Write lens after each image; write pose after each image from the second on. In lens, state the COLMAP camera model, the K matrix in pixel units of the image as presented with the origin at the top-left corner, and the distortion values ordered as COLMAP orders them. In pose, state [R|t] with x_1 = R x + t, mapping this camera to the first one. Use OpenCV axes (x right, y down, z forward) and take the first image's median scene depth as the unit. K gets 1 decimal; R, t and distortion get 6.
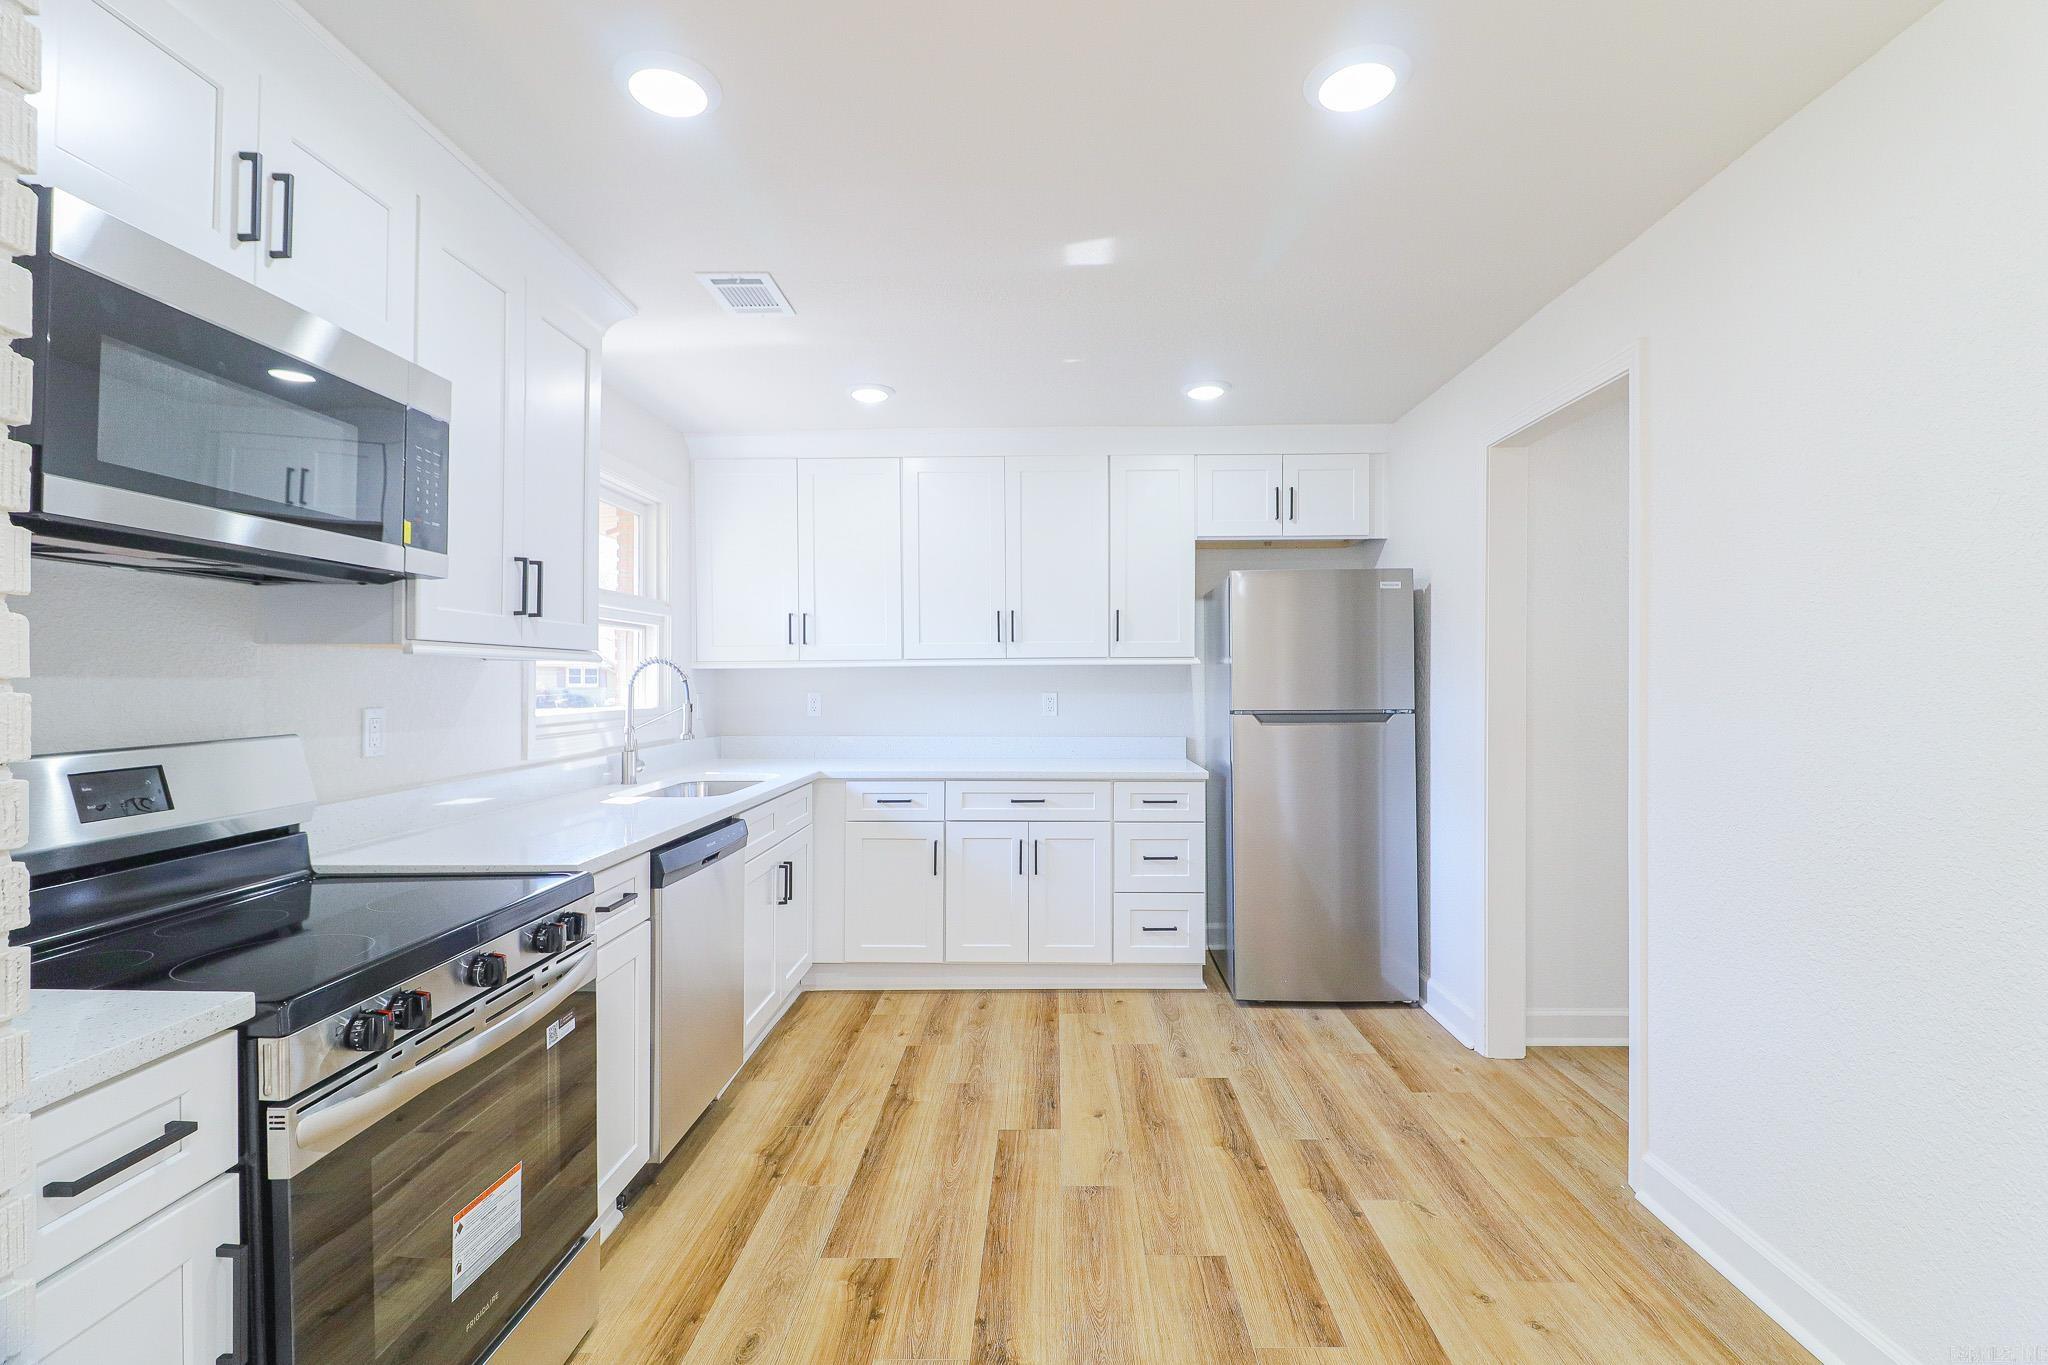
lens RADIAL K [[961.1, 0, 1024.2], [0, 961.1, 695.5], [0, 0, 1]] dist [0.011281, -0.008974]
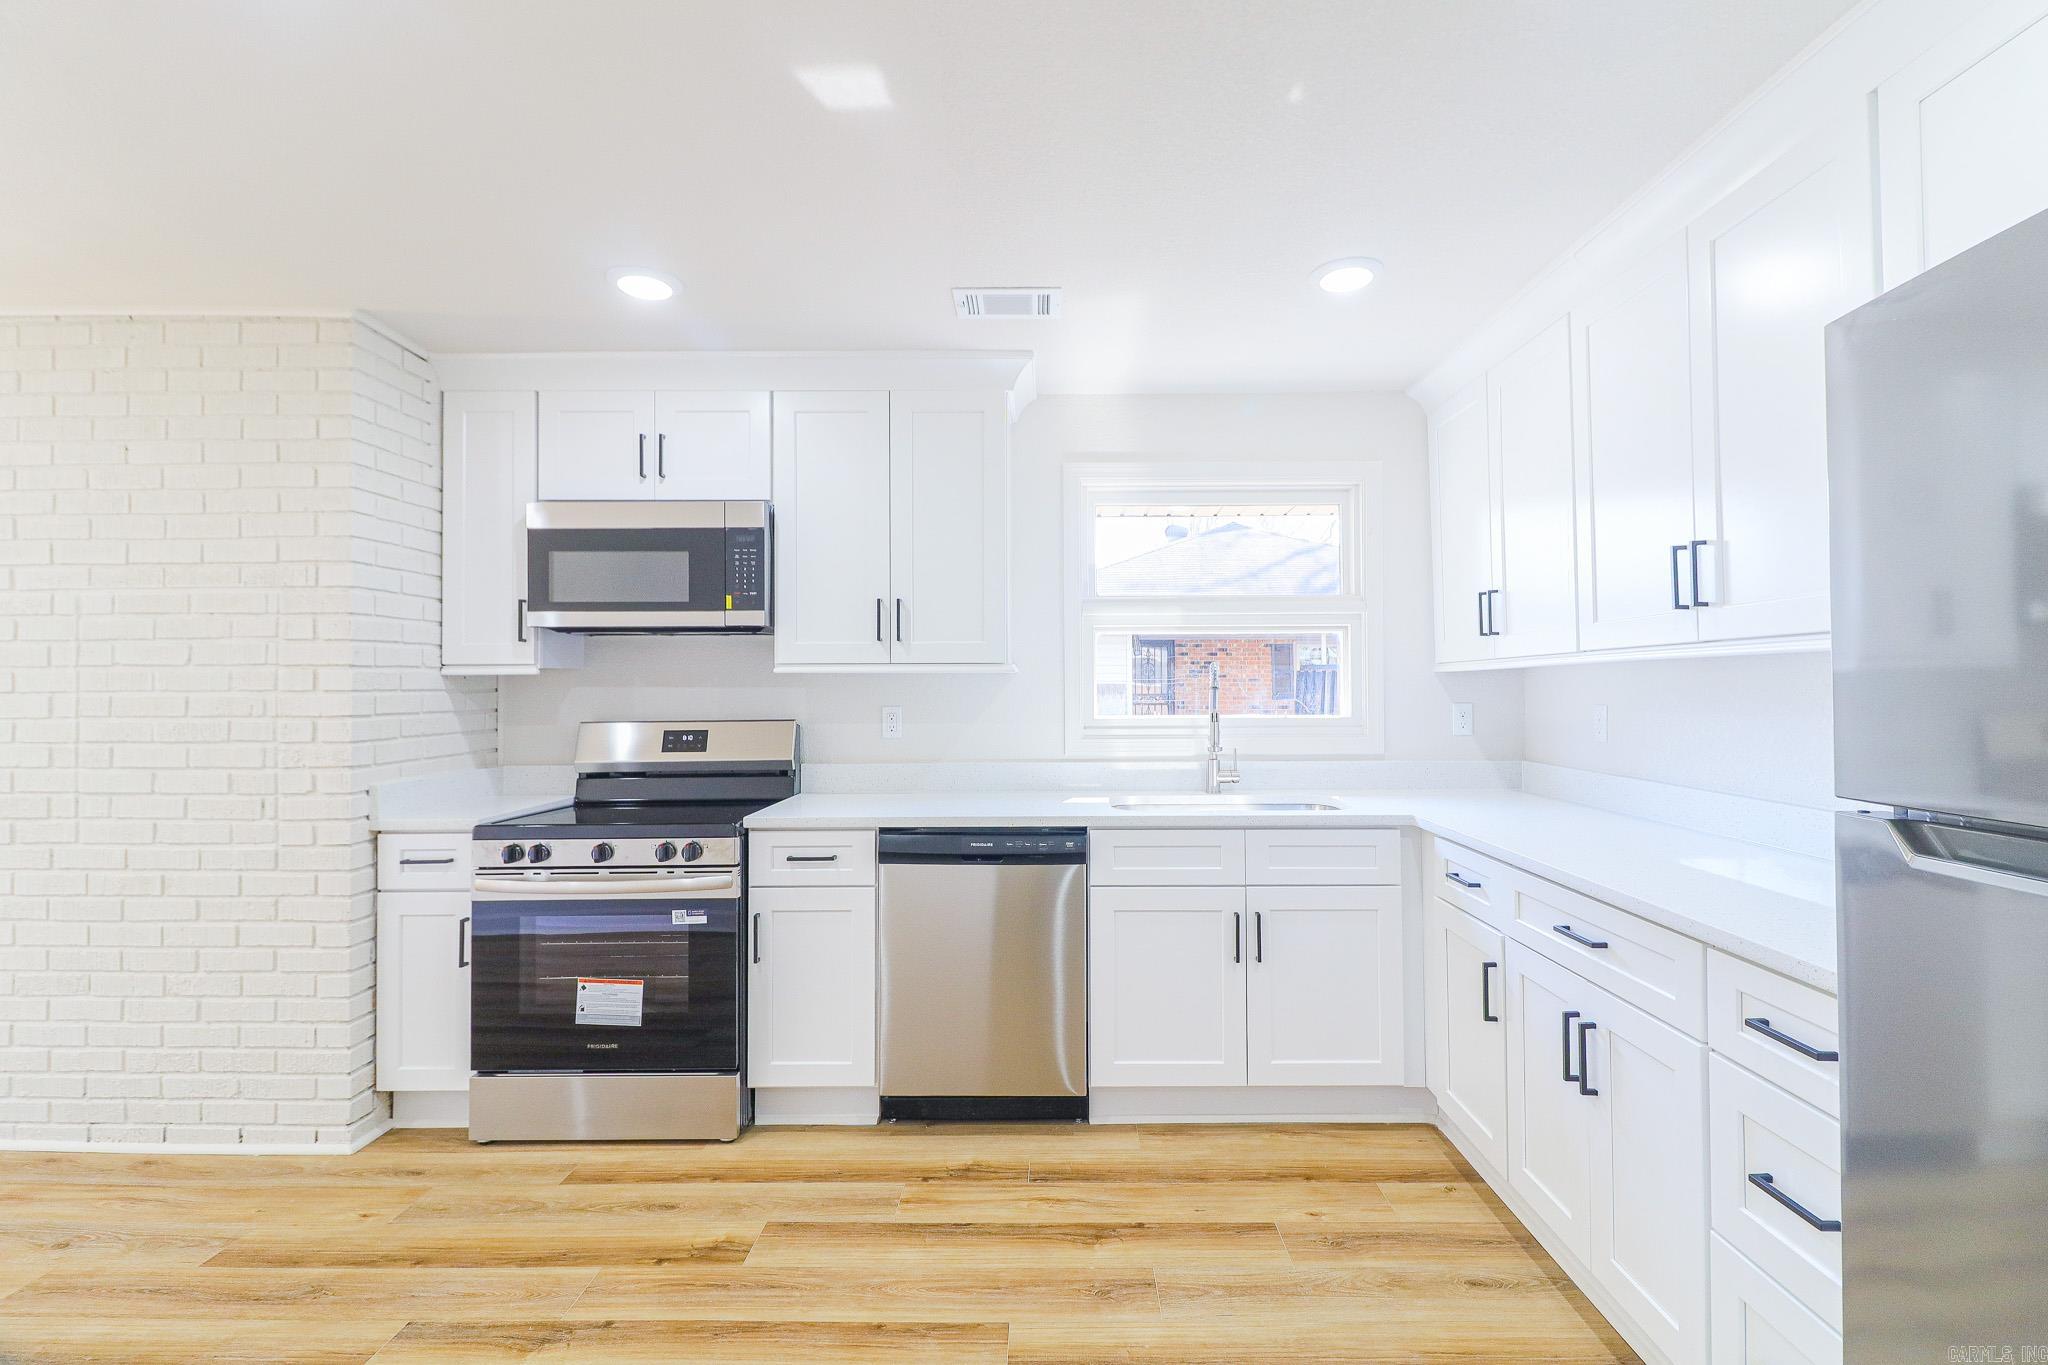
lens RADIAL K [[961.1, 0, 1085.7], [0, 961.1, 678.9], [0, 0, 1]] dist [0.011281, -0.008974]
pose [[0.016620, -0.006216, -0.999843, 0.693259], [-0.012829, 0.999897, -0.006430, -0.020311], [0.999780, 0.012934, 0.016538, 1.044389]]
